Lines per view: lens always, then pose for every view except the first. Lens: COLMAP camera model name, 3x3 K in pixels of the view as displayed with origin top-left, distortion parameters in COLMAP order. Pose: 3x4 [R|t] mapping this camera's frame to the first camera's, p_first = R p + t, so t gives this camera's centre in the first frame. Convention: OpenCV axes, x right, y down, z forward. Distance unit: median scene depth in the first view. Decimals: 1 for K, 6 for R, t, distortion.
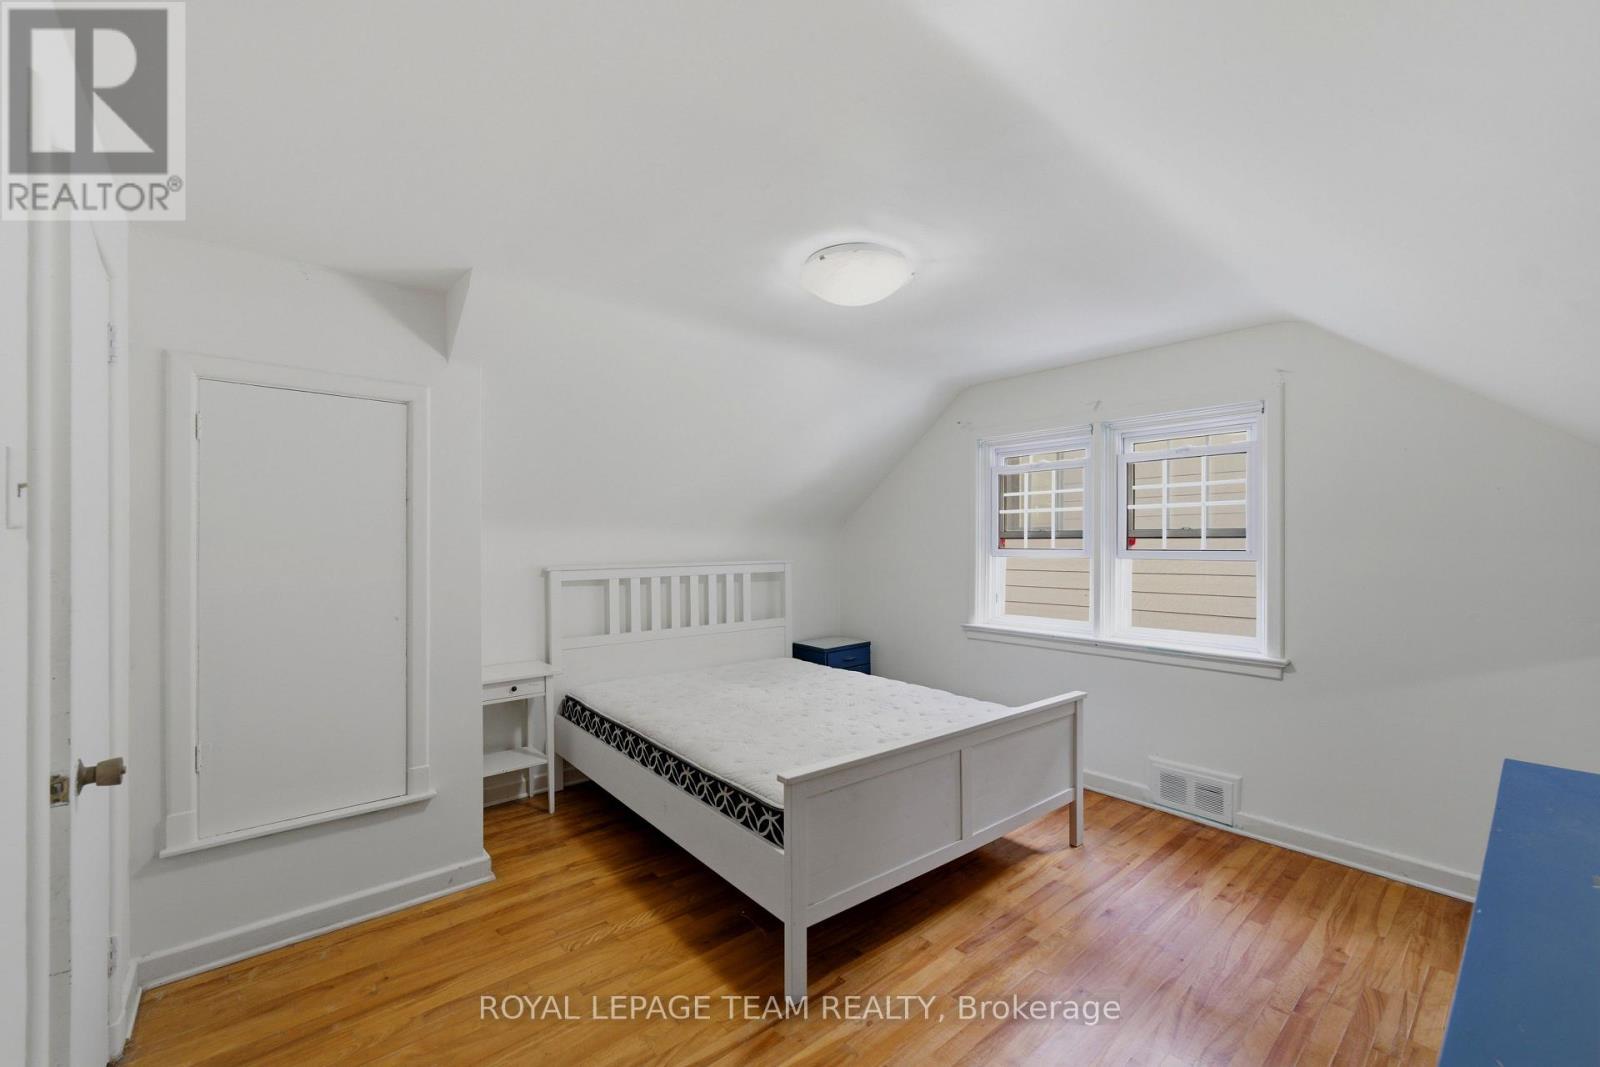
lens RADIAL K [[660.9, 0, 809.6], [0, 660.9, 545.6], [0, 0, 1]] dist [0.000511, -0.000369]
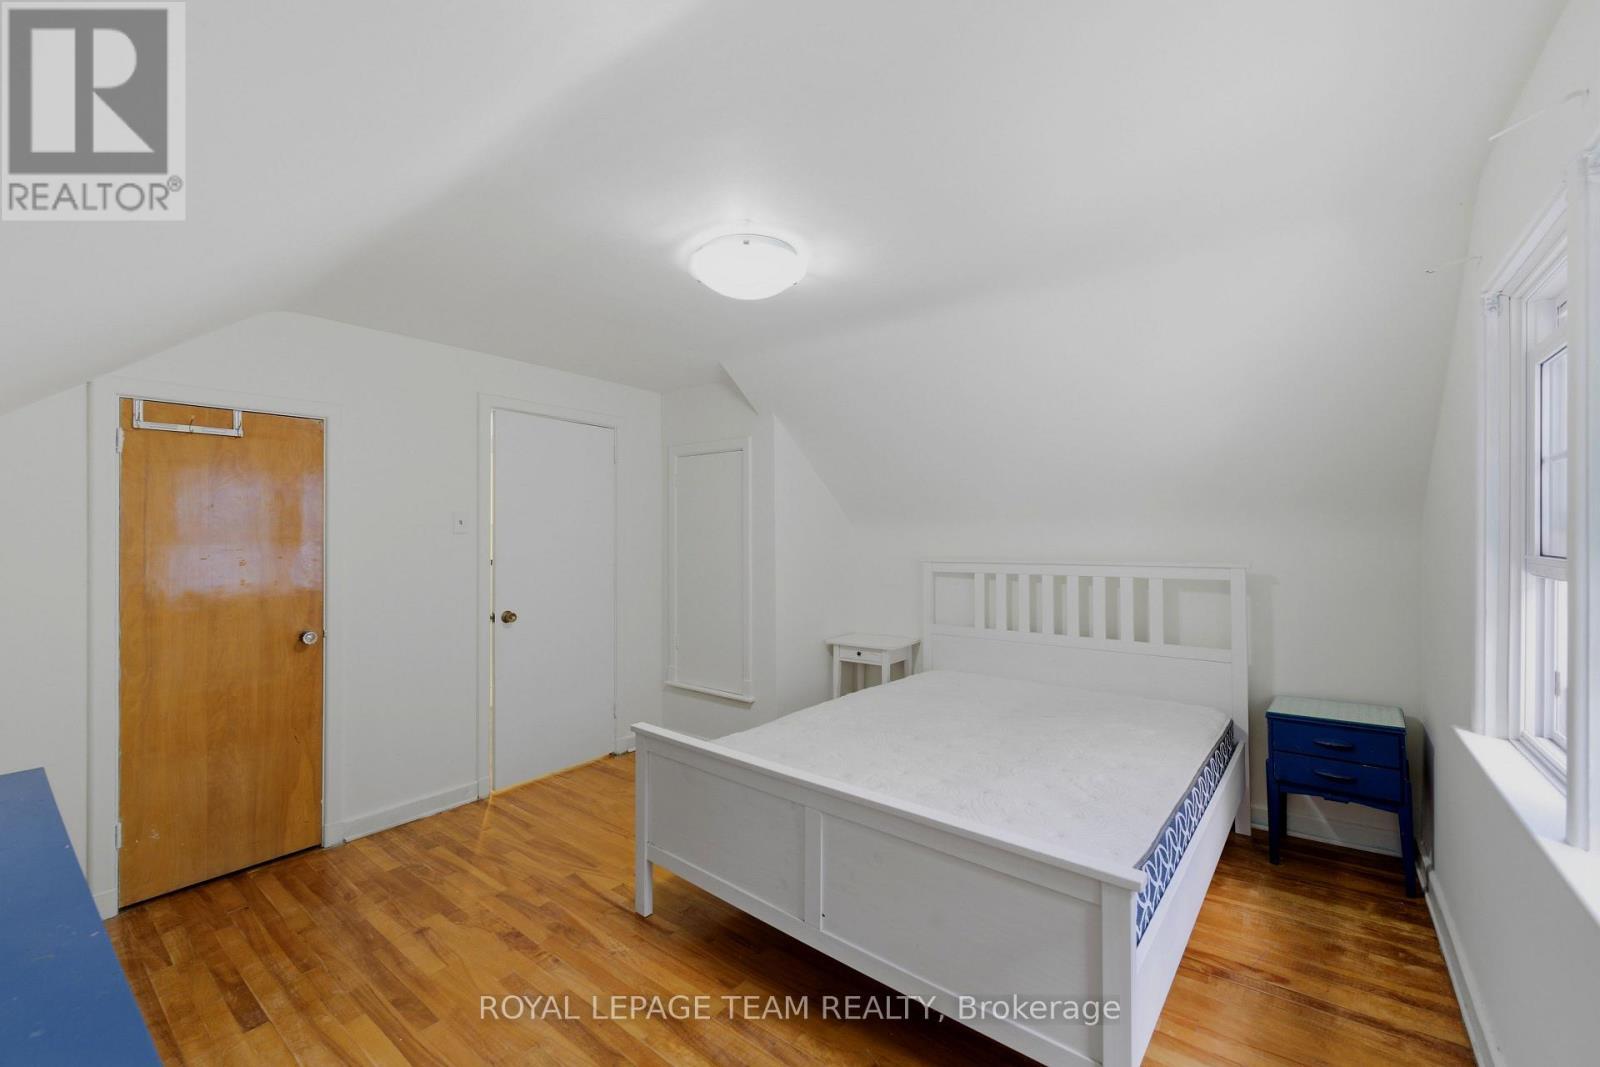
lens RADIAL K [[660.9, 0, 796.3], [0, 660.9, 533.9], [0, 0, 1]] dist [0.000511, -0.000369]
pose [[0.186159, 0.001179, -0.982519, 0.734743], [-0.003638, 0.999993, 0.000510, -0.009441], [0.982513, 0.003479, 0.186162, 0.624508]]
